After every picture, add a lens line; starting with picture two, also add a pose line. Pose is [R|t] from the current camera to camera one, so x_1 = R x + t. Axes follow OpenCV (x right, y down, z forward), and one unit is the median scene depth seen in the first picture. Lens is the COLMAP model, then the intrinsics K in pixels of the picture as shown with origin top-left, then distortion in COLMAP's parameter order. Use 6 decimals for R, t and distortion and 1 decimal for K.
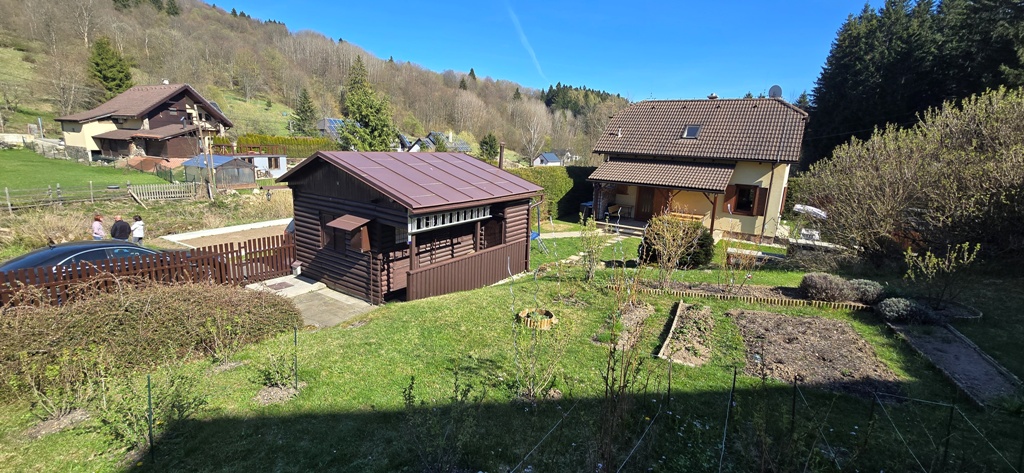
lens RADIAL K [[416.6, 0, 514.1], [0, 416.6, 227.5], [0, 0, 1]] dist [-0.003474, 0.000205]
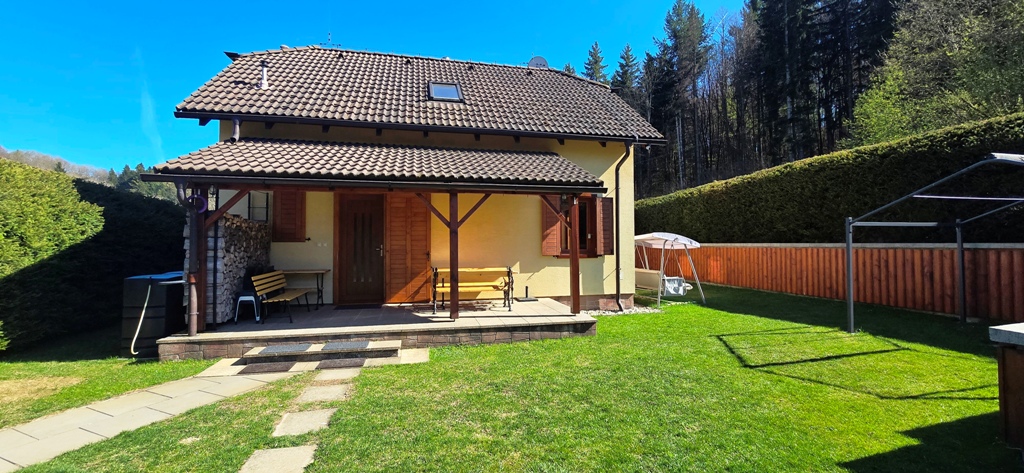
lens RADIAL K [[416.6, 0, 514.1], [0, 416.6, 227.5], [0, 0, 1]] dist [-0.003474, 0.000205]
pose [[0.674458, -0.016102, 0.738138, 0.130451], [0.178202, 0.973754, -0.141586, -0.008152], [-0.716485, 0.227031, 0.659626, 0.642844]]
